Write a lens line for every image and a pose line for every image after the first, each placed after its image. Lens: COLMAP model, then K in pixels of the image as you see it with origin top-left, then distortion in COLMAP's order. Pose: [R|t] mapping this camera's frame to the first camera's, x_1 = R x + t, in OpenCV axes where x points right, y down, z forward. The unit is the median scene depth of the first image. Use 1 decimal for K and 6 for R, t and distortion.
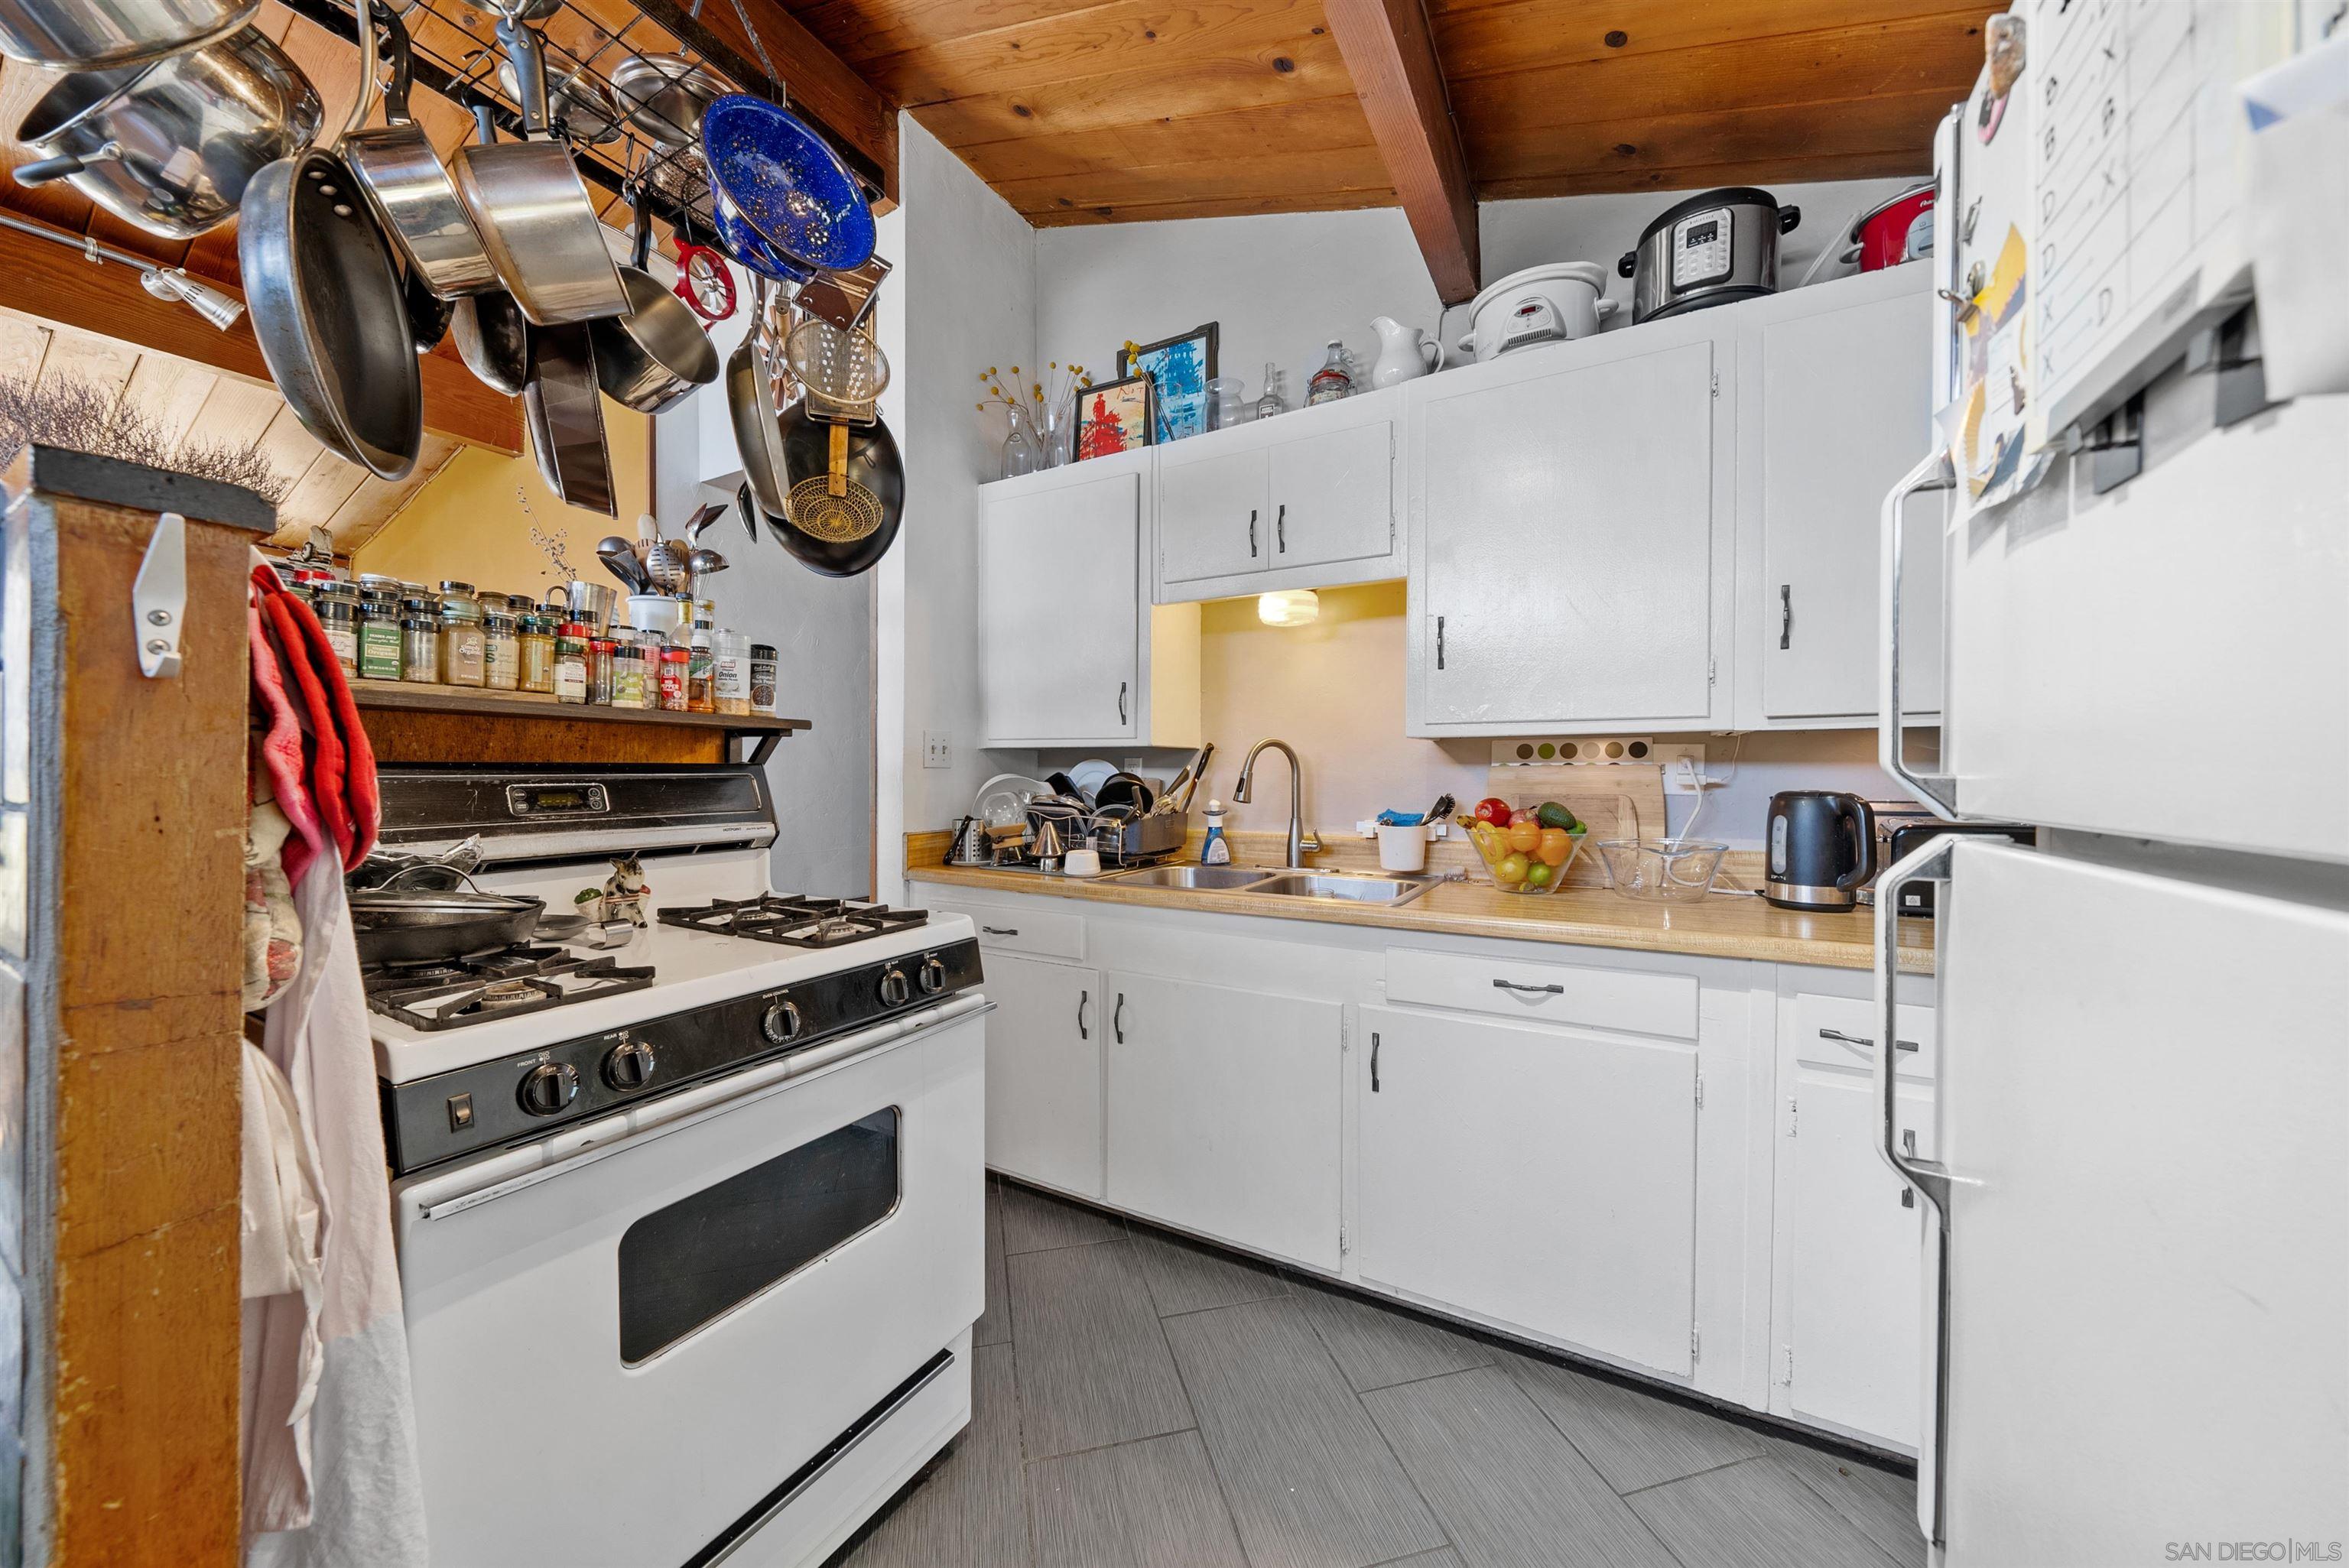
lens RADIAL K [[835.4, 0, 1174.1], [0, 835.4, 781.2], [0, 0, 1]] dist [0.000157, -0.000065]
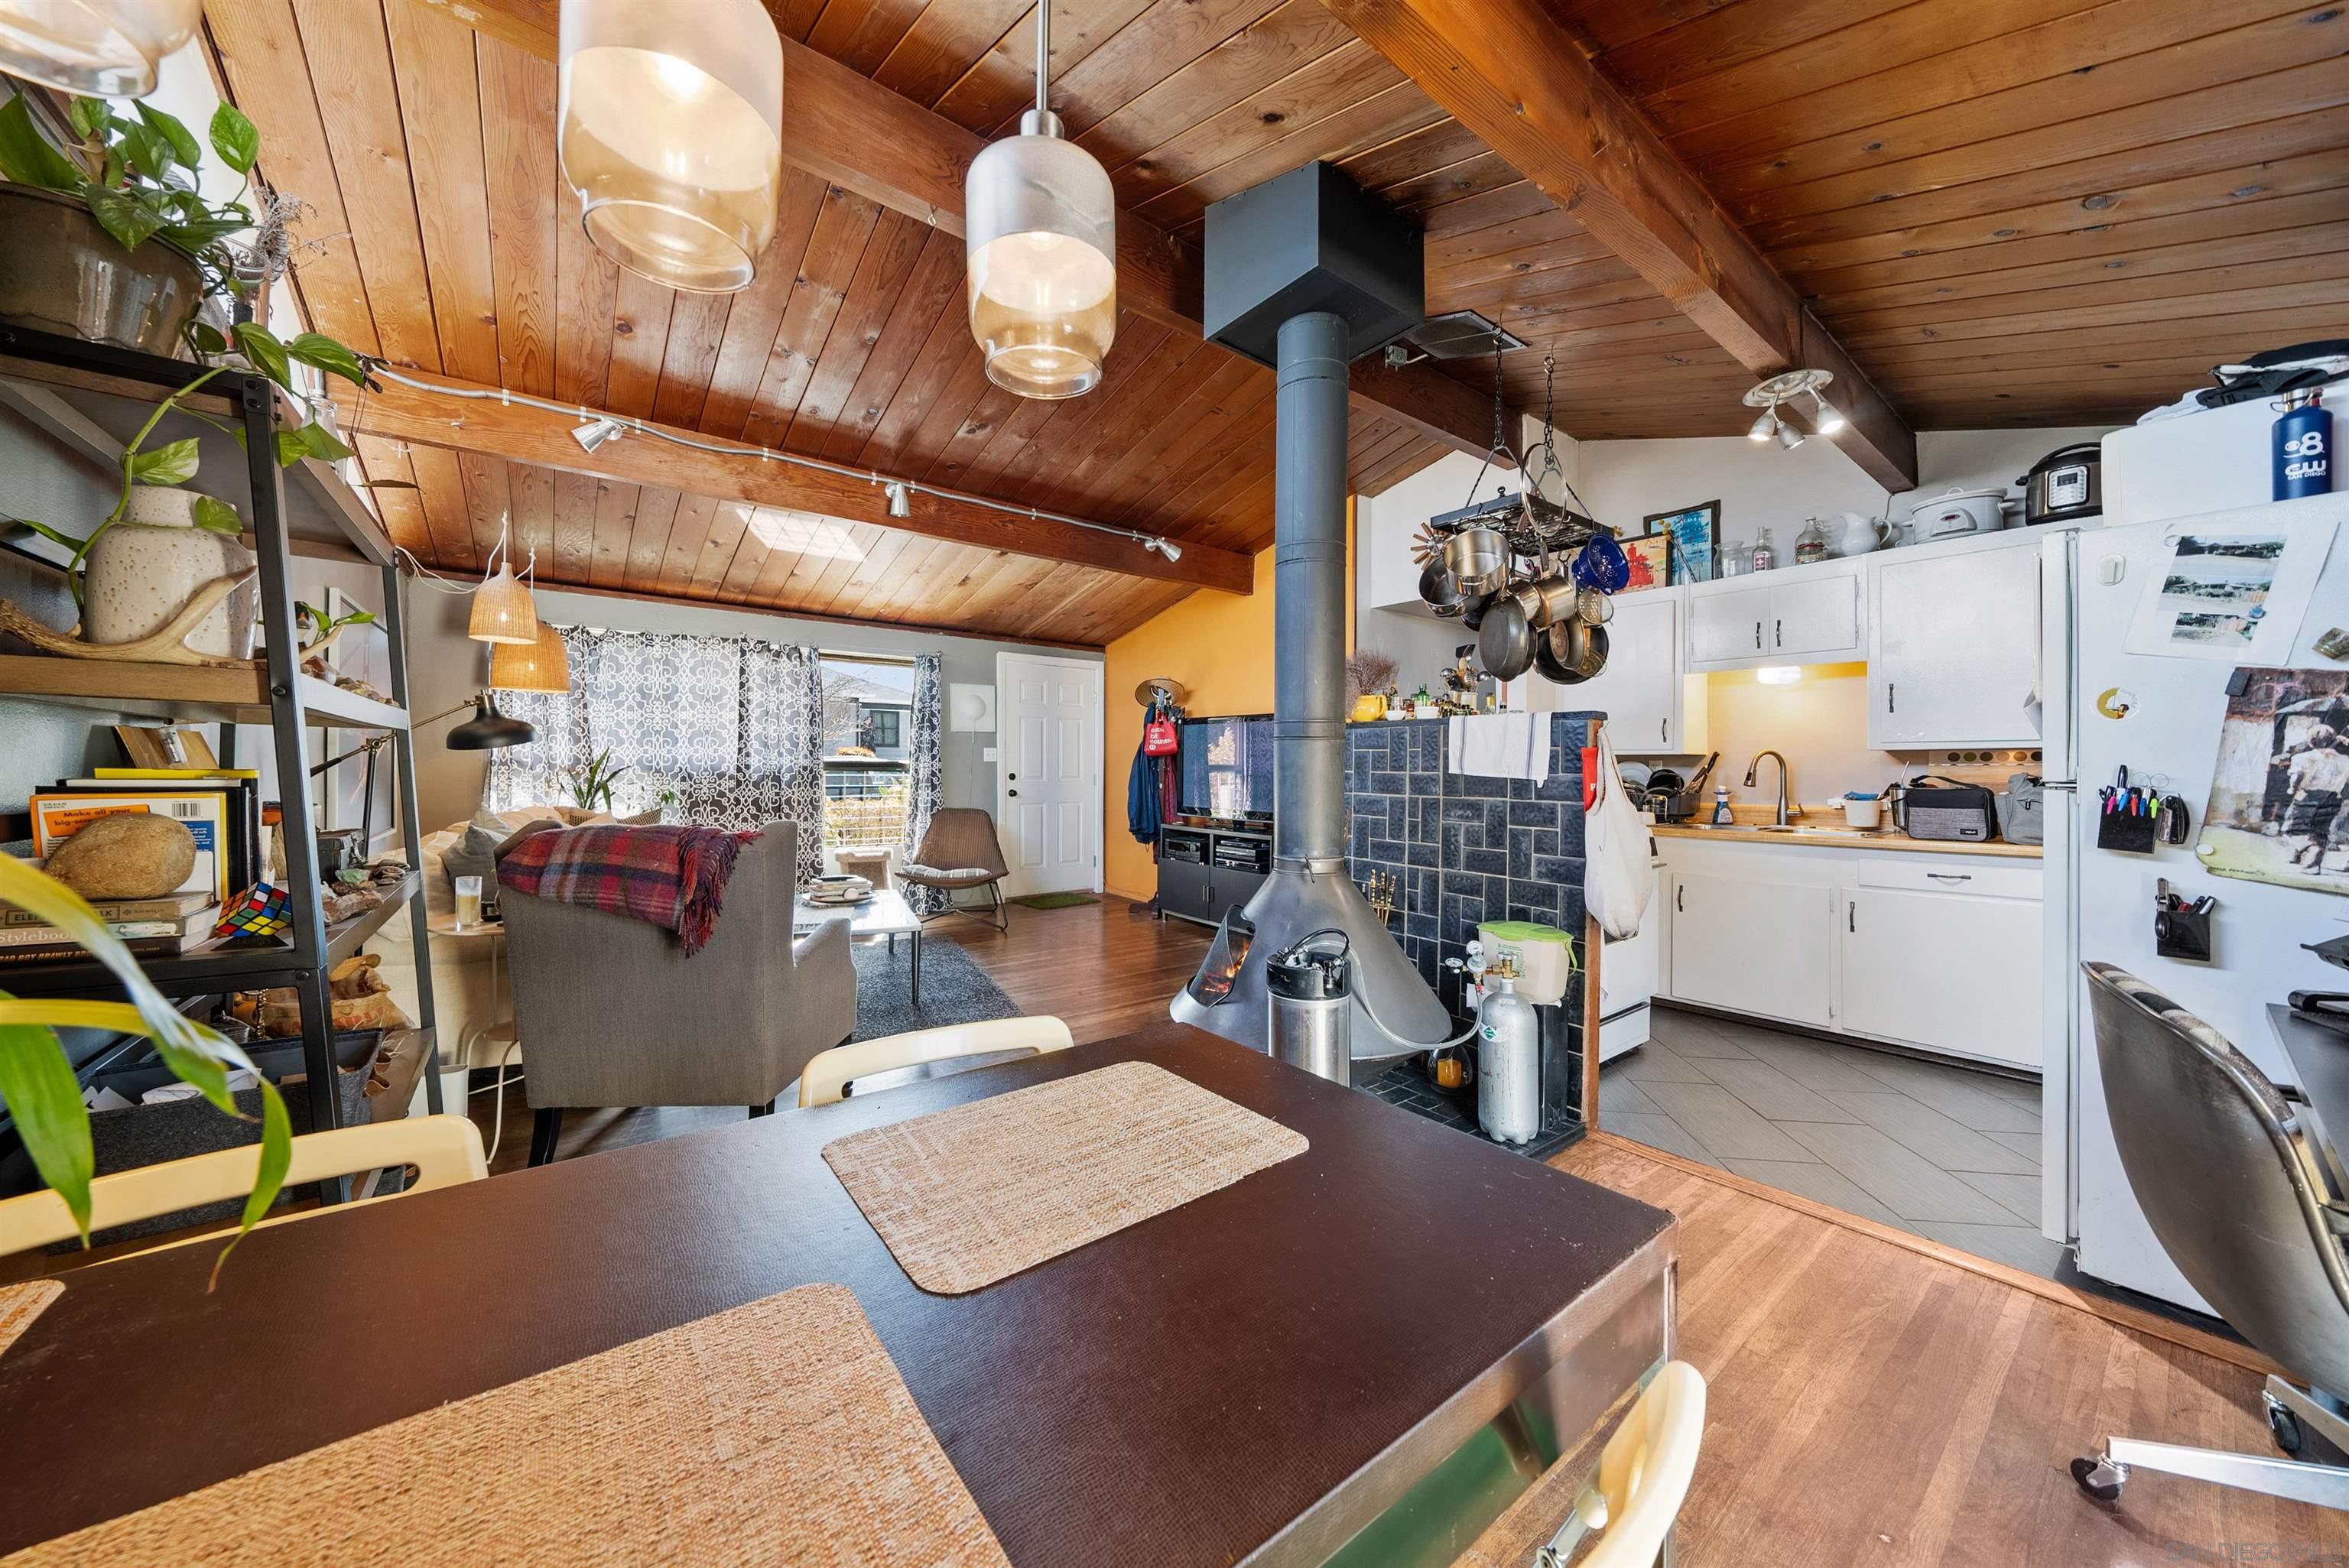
lens RADIAL K [[835.4, 0, 1170.2], [0, 835.4, 766.3], [0, 0, 1]] dist [0.000157, -0.000065]
pose [[0.926070, 0.000727, -0.377352, -0.374271], [-0.007124, 0.999854, -0.015557, 0.018409], [0.377286, 0.017095, 0.925939, -1.064080]]
